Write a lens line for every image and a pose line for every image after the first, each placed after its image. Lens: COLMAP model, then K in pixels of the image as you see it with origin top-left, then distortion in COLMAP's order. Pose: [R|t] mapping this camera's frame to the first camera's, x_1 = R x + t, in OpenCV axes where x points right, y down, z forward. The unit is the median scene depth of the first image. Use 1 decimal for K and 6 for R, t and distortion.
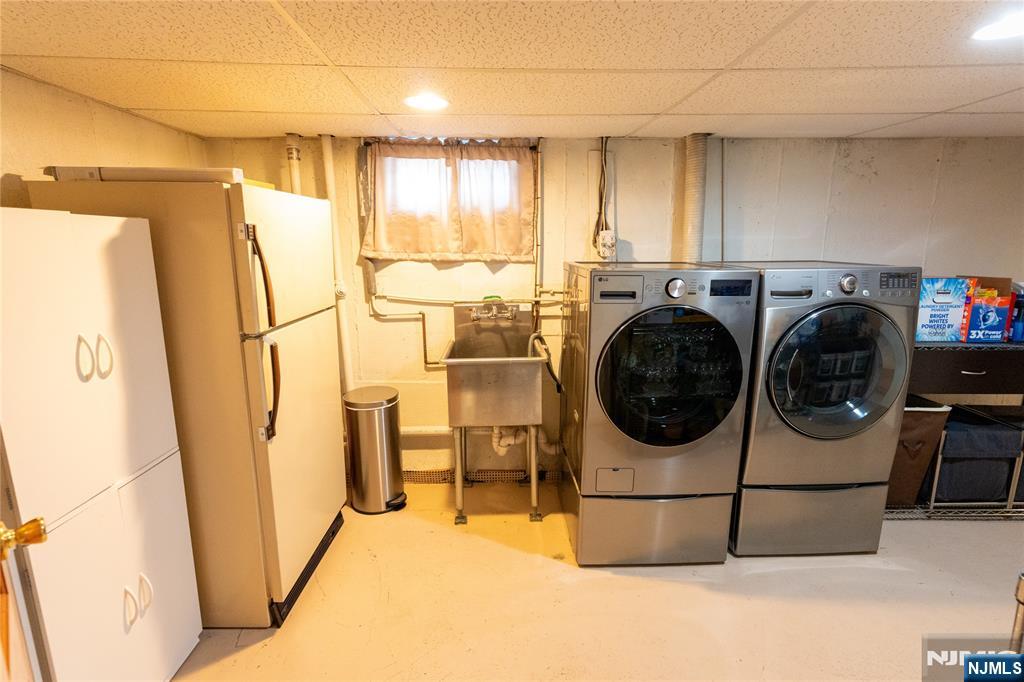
lens RADIAL K [[482.9, 0, 509.5], [0, 482.9, 339.3], [0, 0, 1]] dist [0.001205, -0.000546]
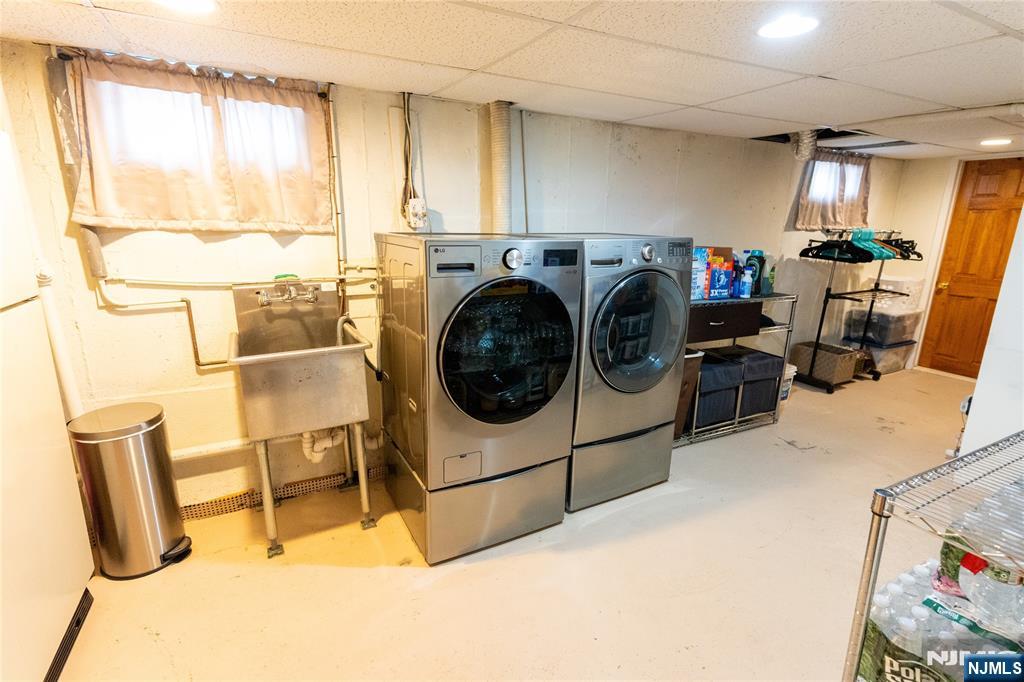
lens RADIAL K [[482.9, 0, 512.3], [0, 482.9, 341.4], [0, 0, 1]] dist [0.001205, -0.000546]
pose [[0.895165, -0.092309, 0.436071, -0.063112], [0.069973, 0.995293, 0.067047, -0.005216], [-0.440208, -0.029505, 0.897411, 0.096991]]
